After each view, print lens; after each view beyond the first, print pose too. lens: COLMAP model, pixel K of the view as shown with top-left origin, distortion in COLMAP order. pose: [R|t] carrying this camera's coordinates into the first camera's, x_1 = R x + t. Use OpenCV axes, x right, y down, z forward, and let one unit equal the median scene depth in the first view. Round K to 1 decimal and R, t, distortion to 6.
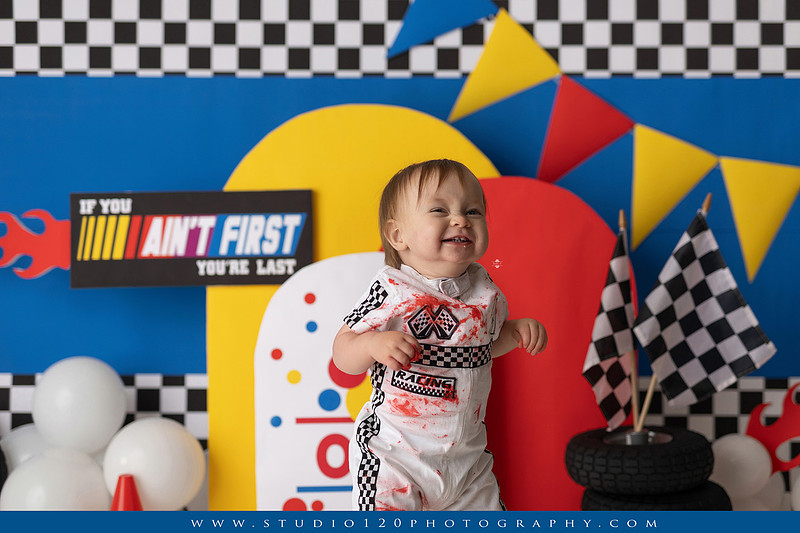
lens RADIAL K [[1180.2, 0, 407.1], [0, 1180.2, 286.3], [0, 0, 1]] dist [0.066083, 0.000000]
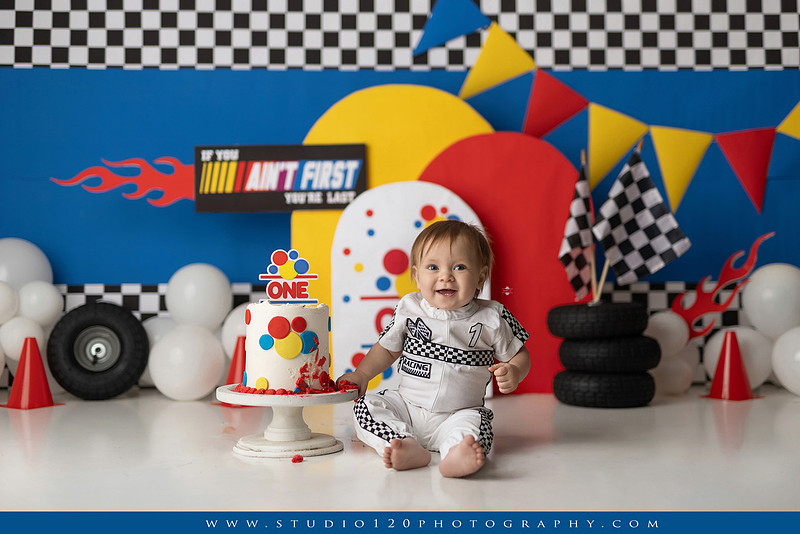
lens RADIAL K [[1180.2, 0, 386.0], [0, 1180.2, 279.2], [0, 0, 1]] dist [0.066083, 0.000000]
pose [[0.999781, -0.006488, 0.019921, -0.084357], [0.007694, 0.998103, -0.061082, 0.168715], [-0.019486, 0.061222, 0.997934, -0.409977]]
